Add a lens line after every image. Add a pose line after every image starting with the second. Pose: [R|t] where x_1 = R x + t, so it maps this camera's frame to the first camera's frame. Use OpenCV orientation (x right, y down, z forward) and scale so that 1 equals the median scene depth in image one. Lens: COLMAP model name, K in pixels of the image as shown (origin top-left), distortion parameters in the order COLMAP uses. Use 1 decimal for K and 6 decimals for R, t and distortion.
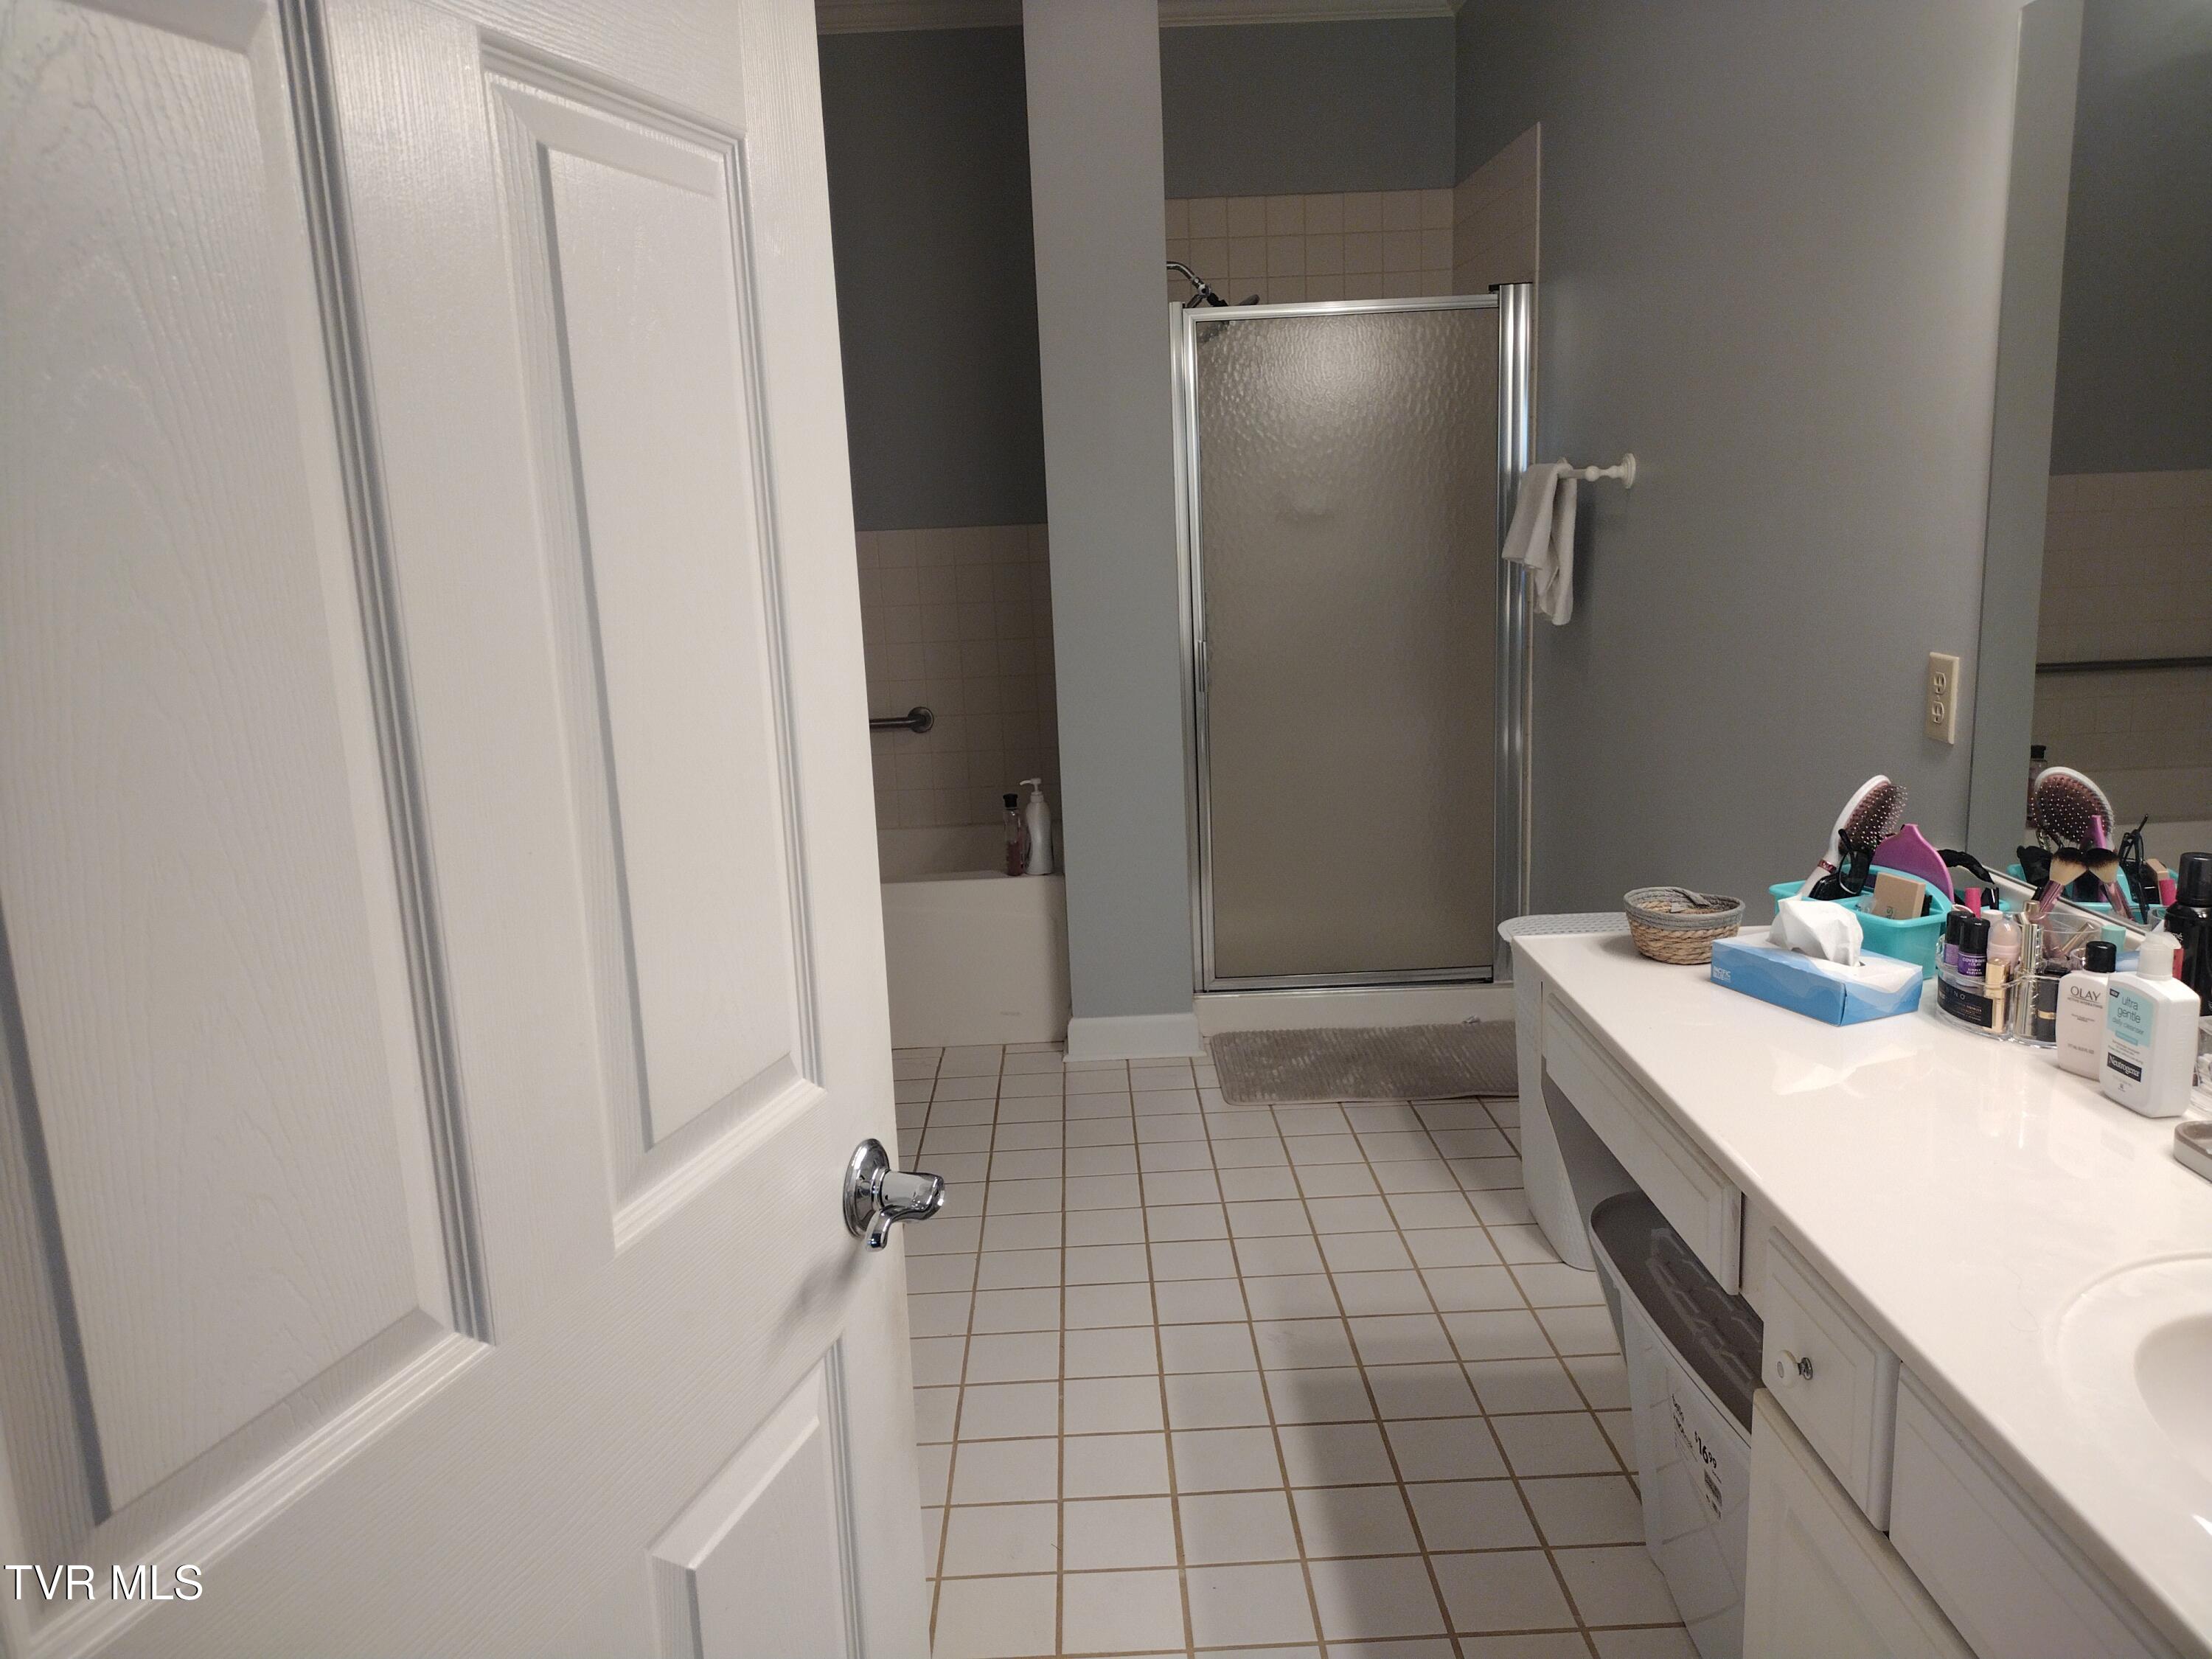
lens RADIAL K [[1623.8, 0, 1089.9], [0, 1623.8, 833.2], [0, 0, 1]] dist [0.058357, -0.071709]
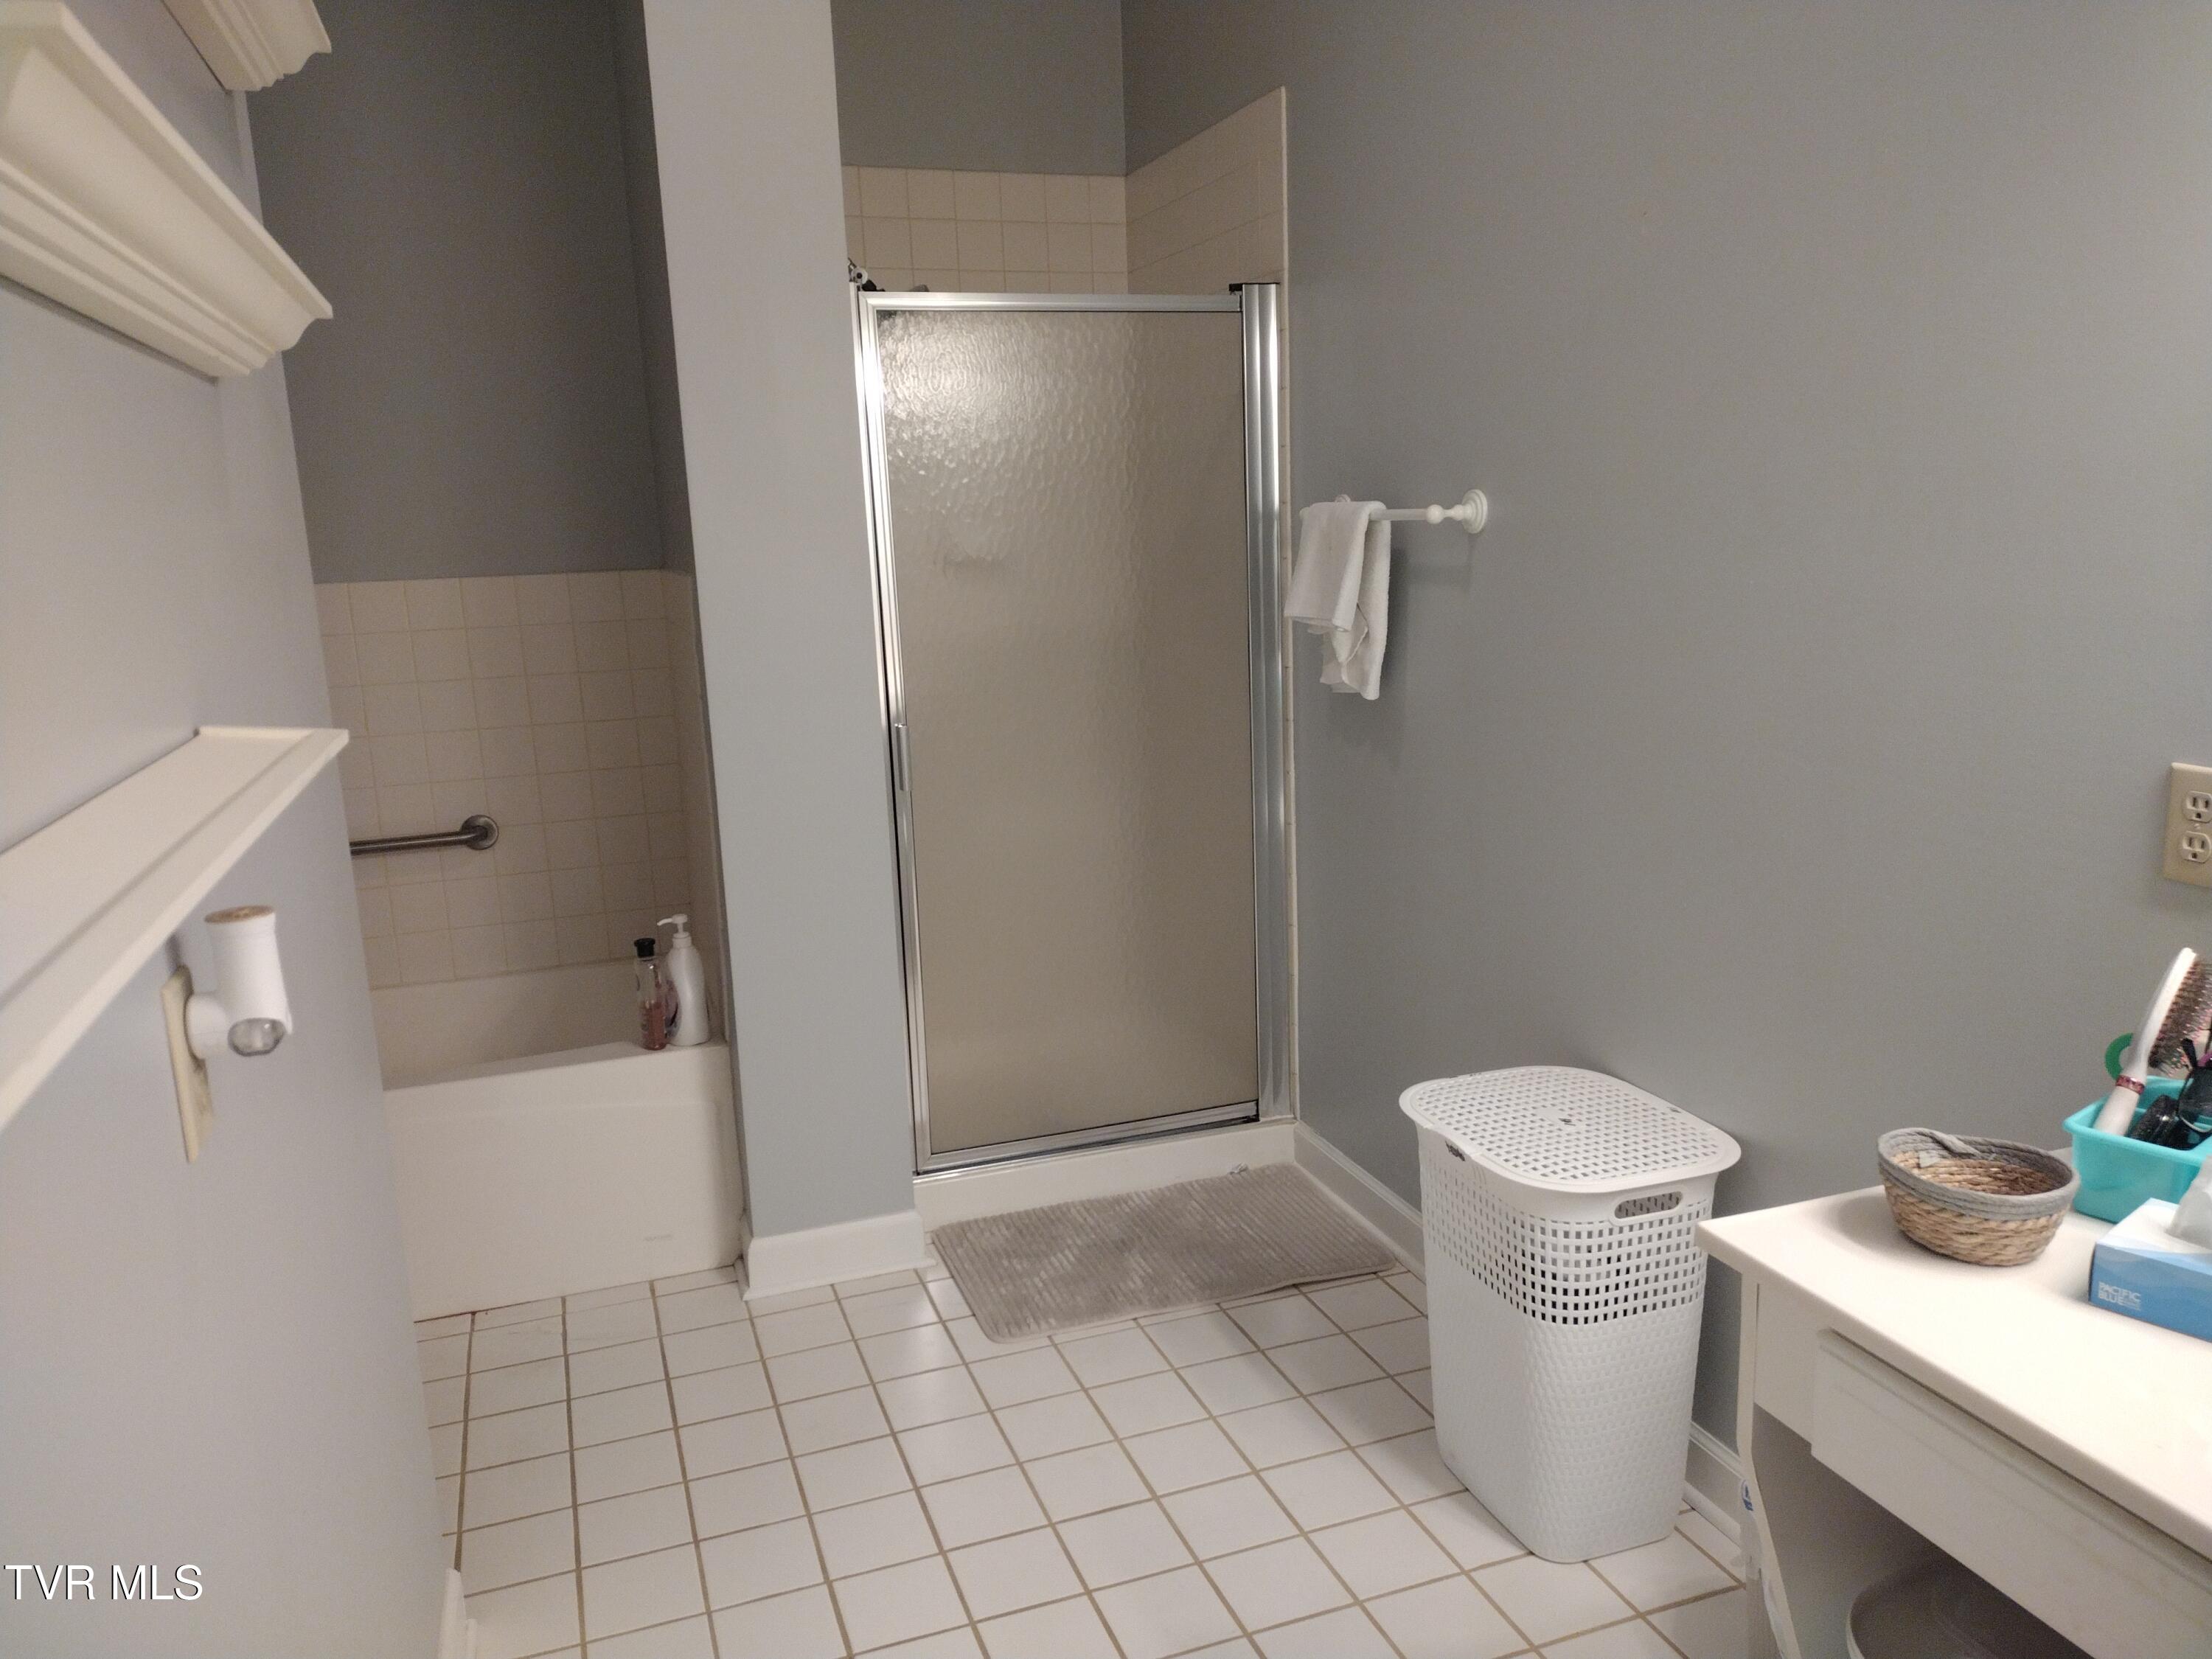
lens RADIAL K [[1623.8, 0, 1120.2], [0, 1623.8, 840.7], [0, 0, 1]] dist [0.058357, -0.071709]
pose [[0.945389, -0.055150, 0.321246, -0.083786], [0.061001, 0.998104, -0.008168, -0.051661], [-0.320186, 0.027319, 0.946961, 0.243340]]
